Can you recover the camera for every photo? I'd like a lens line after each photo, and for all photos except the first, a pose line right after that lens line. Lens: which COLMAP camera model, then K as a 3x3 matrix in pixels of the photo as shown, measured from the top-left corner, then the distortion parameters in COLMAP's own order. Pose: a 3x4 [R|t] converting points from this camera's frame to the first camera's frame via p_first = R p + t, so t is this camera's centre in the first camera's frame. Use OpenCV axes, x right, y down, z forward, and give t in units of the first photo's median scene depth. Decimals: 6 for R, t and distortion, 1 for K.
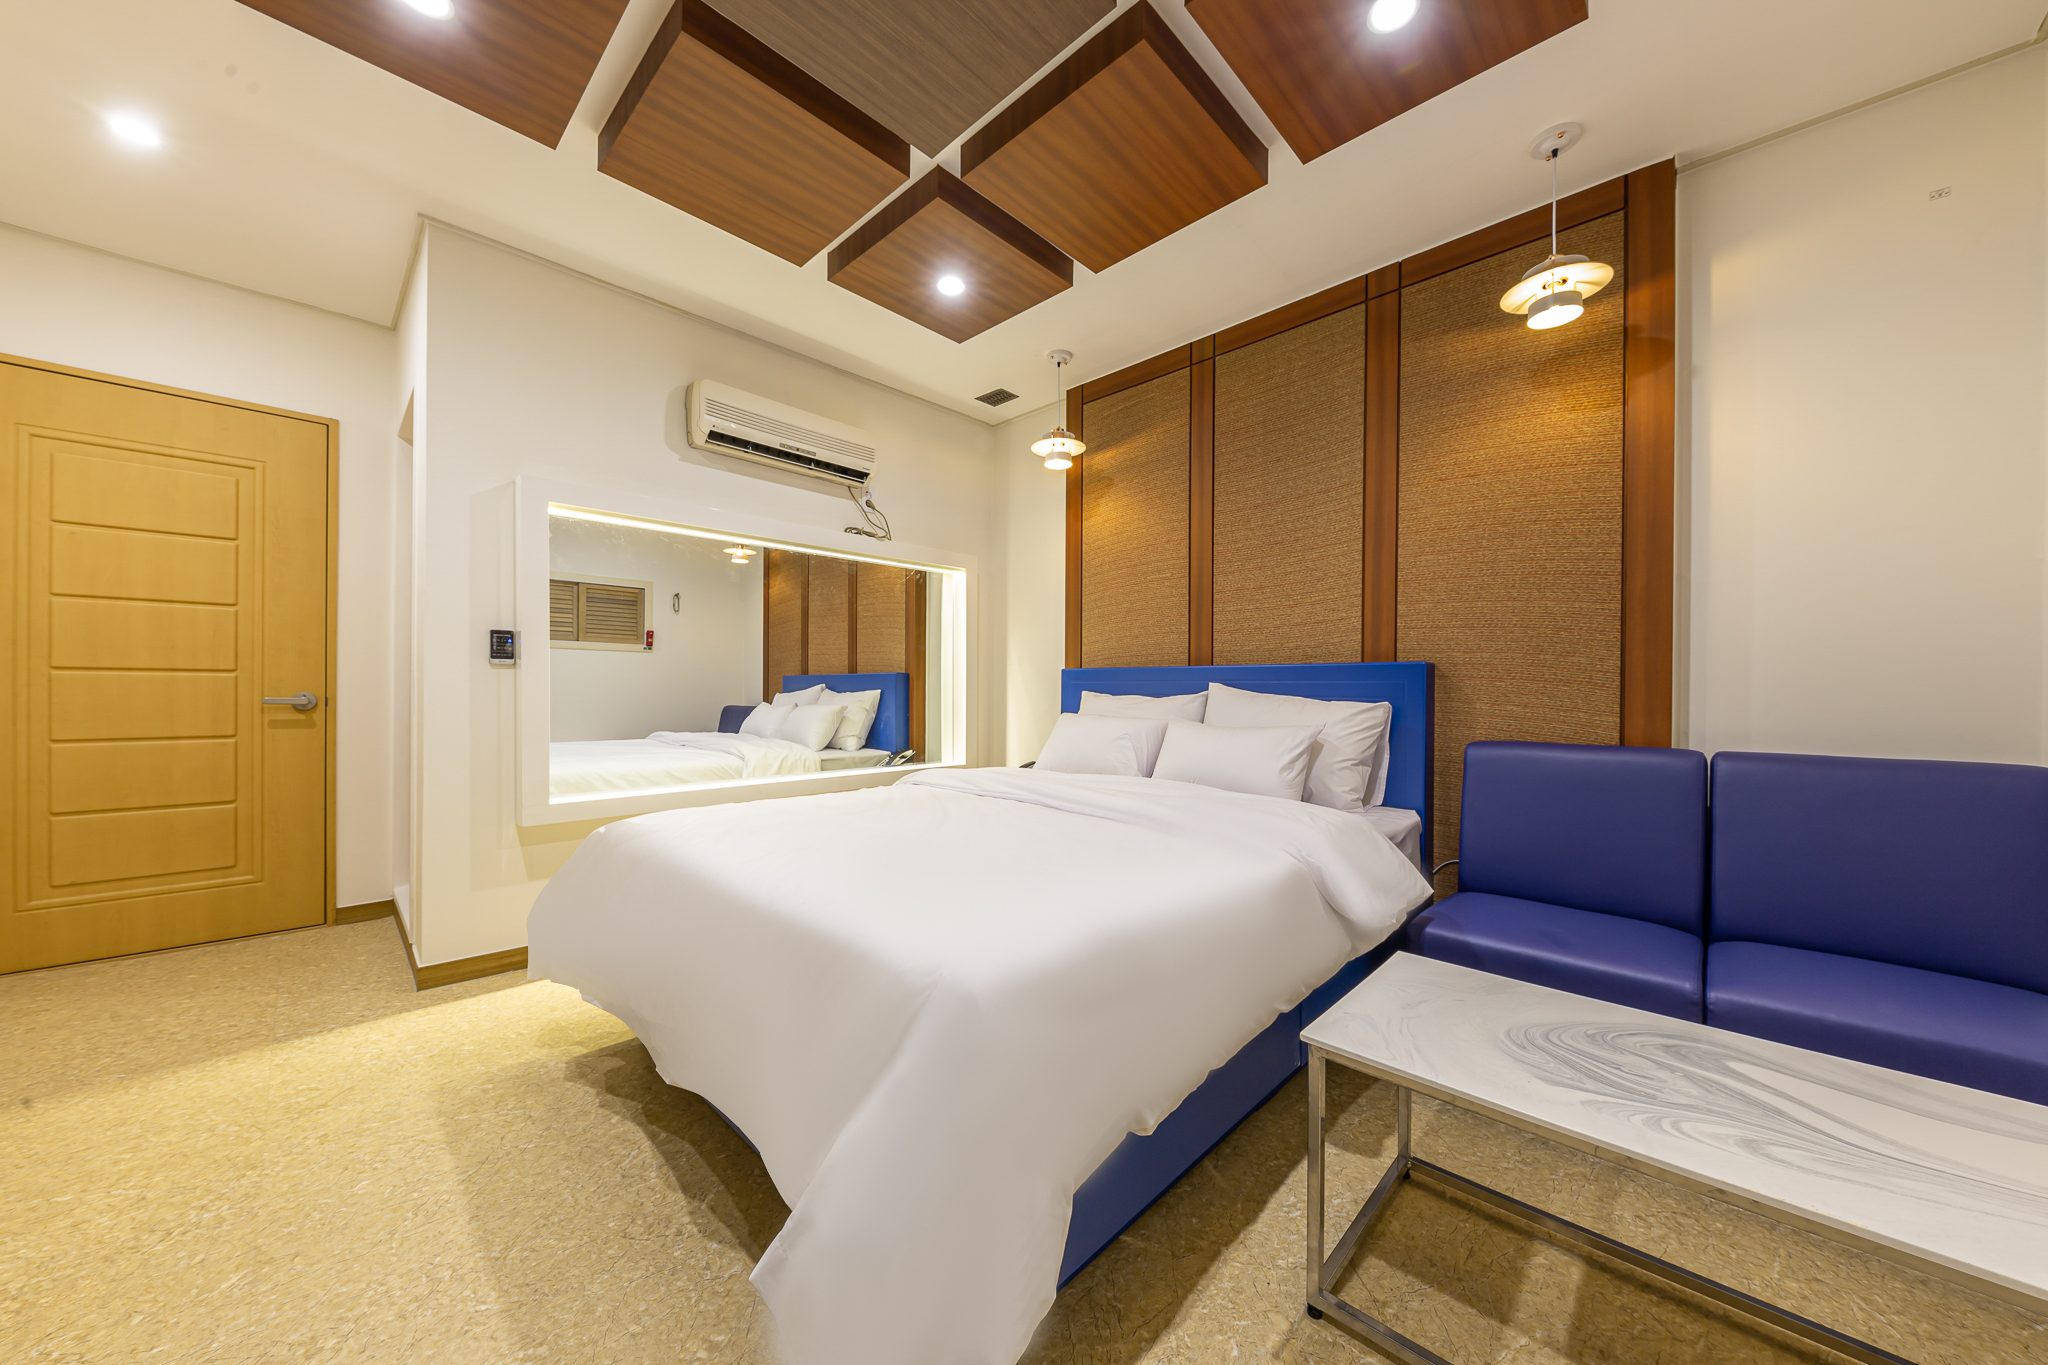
lens RADIAL K [[710.0, 0, 1017.2], [0, 710.0, 692.5], [0, 0, 1]] dist [-0.001731, -0.000313]
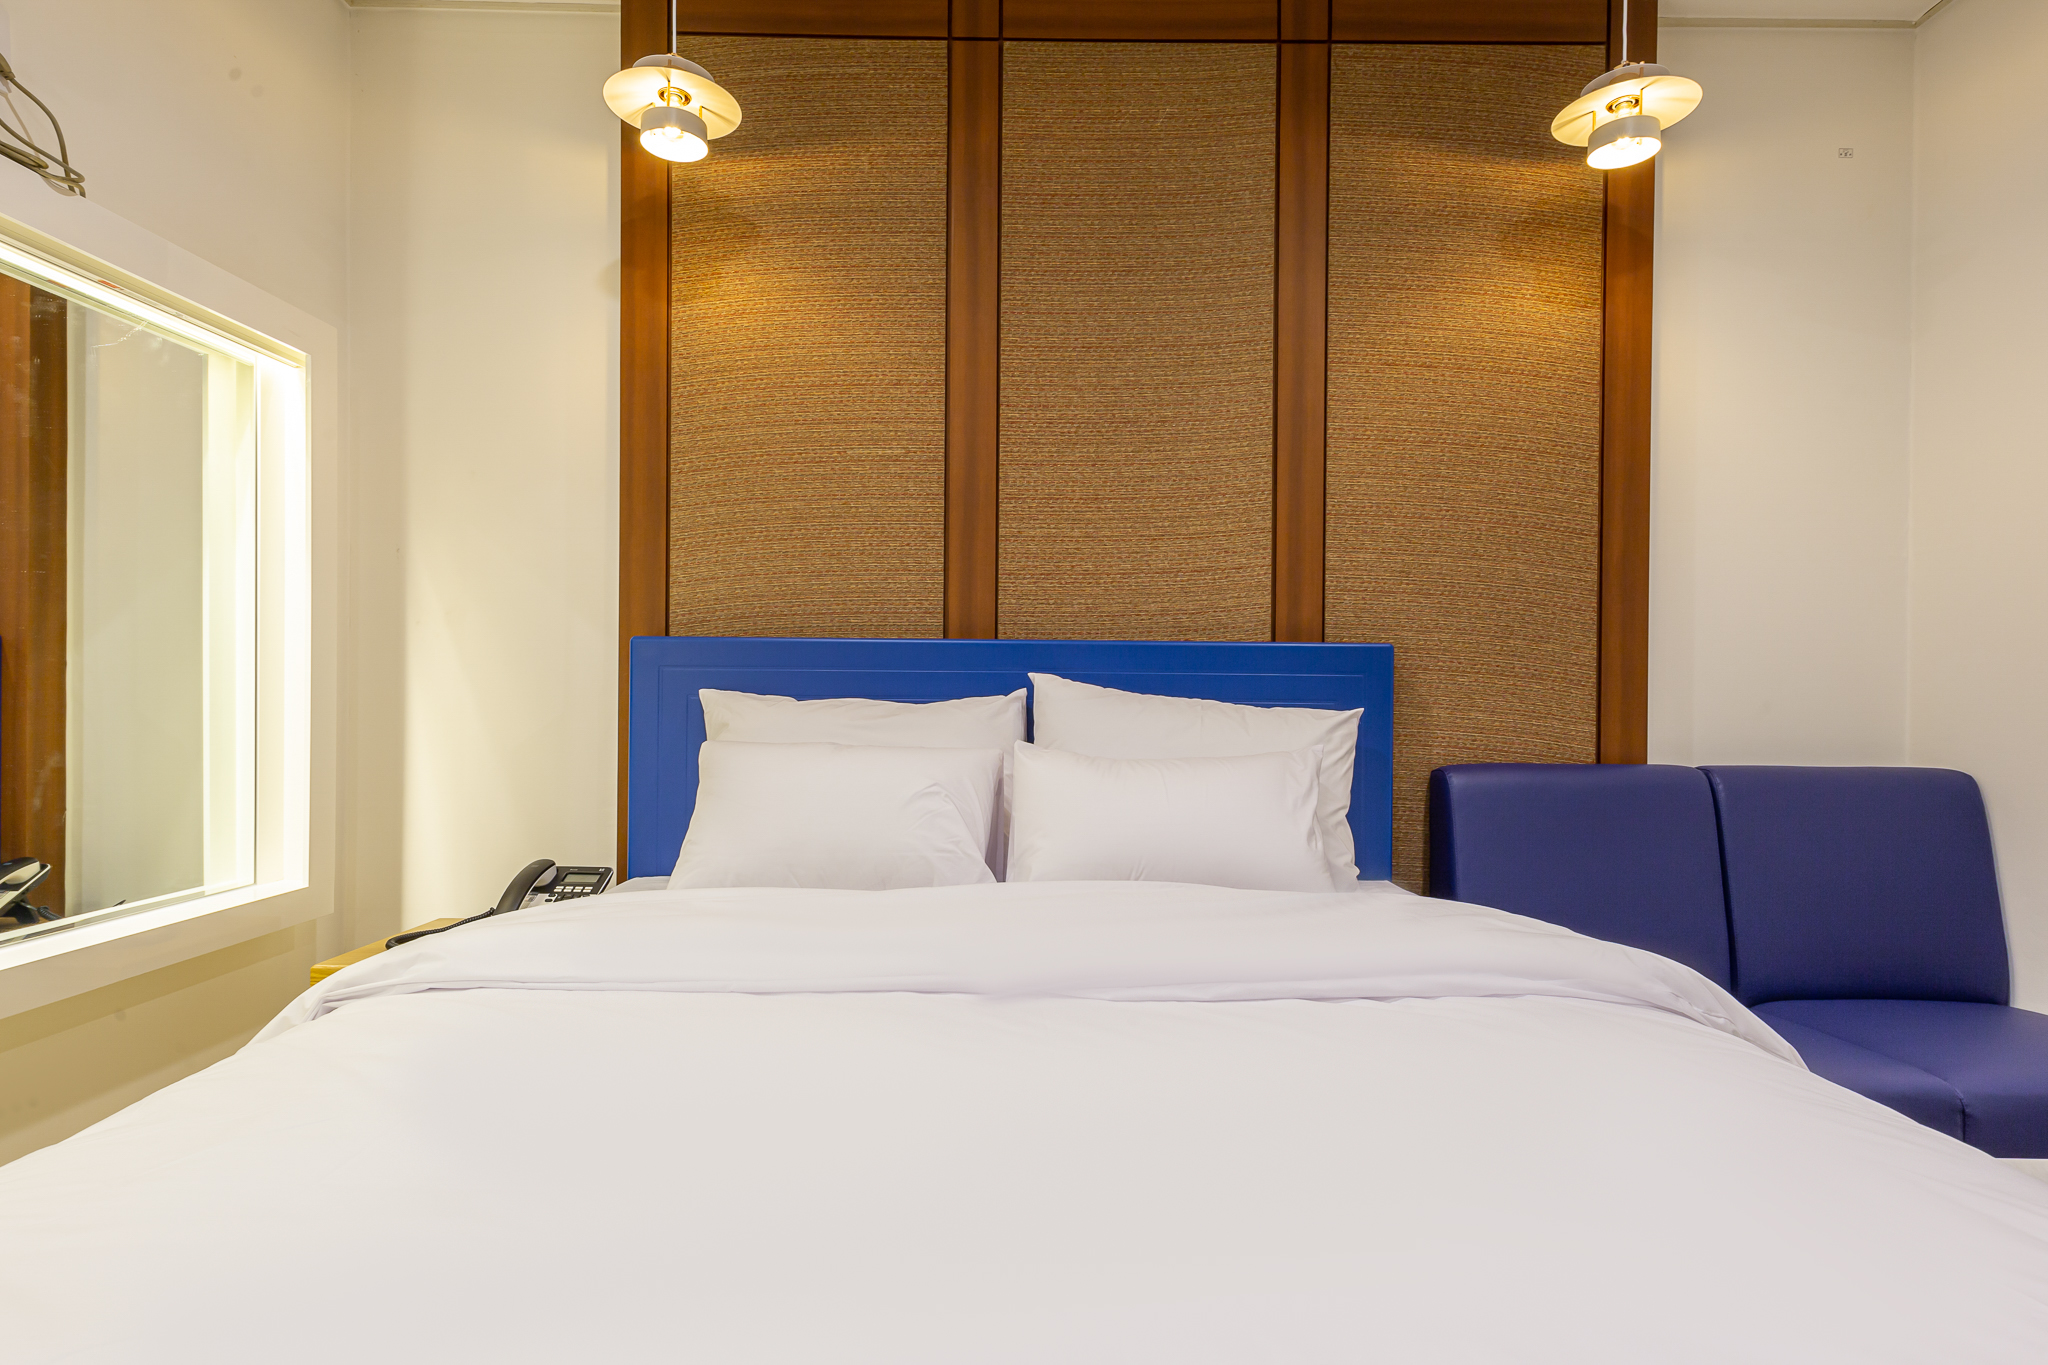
lens RADIAL K [[1205.5, 0, 1029.2], [0, 1205.5, 675.9], [0, 0, 1]] dist [0.007868, 0.001822]
pose [[0.701327, -0.001727, 0.712838, -0.346122], [-0.001435, 0.999992, 0.003834, -0.015662], [-0.712839, -0.003712, 0.701318, 0.383761]]
